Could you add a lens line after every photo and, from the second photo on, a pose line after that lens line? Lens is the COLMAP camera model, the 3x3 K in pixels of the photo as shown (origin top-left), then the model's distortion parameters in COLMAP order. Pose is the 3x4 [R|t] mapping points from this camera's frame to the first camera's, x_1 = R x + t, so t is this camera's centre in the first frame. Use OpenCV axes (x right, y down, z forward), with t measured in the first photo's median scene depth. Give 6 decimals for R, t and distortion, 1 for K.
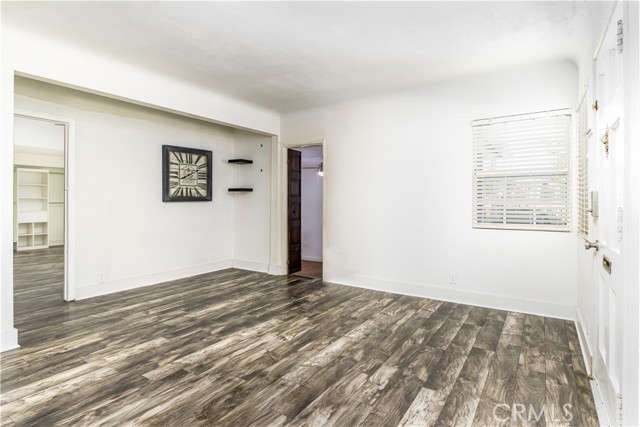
lens RADIAL K [[337.9, 0, 322.8], [0, 337.9, 204.2], [0, 0, 1]] dist [0.002103, -0.000222]
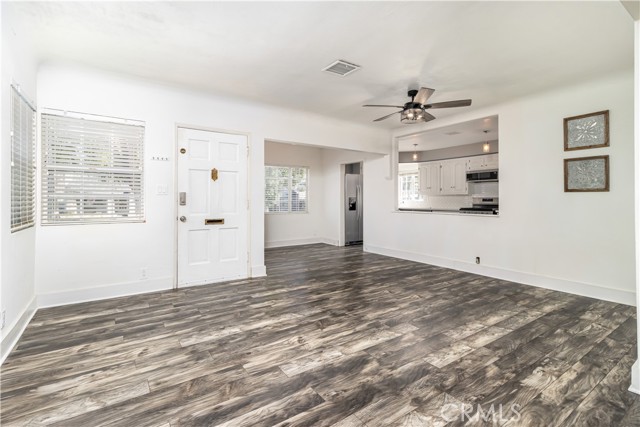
lens RADIAL K [[297.5, 0, 320.4], [0, 297.5, 203.2], [0, 0, 1]] dist [0.004284, 0.000456]
pose [[-0.926455, -0.006883, 0.376342, -0.488376], [-0.001207, 0.999882, 0.015317, -0.000453], [-0.376403, 0.013736, -0.926354, 1.772343]]
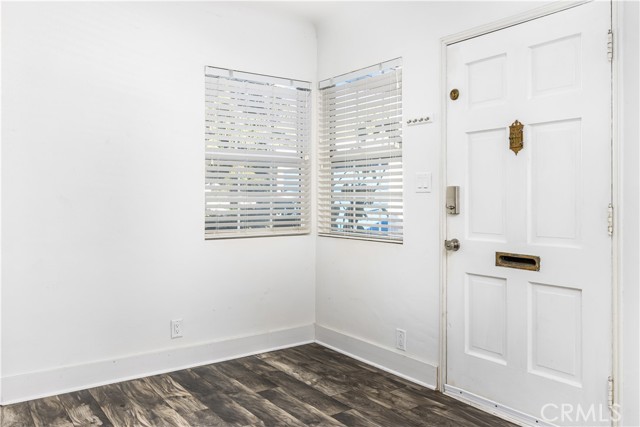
lens RADIAL K [[509.1, 0, 318.3], [0, 509.1, 201.4], [0, 0, 1]] dist [0.001103, -0.000379]
pose [[0.359000, -0.007092, 0.933311, -0.472748], [0.004783, 0.999972, 0.005759, -0.004961], [-0.933325, 0.002396, 0.359024, 0.633303]]
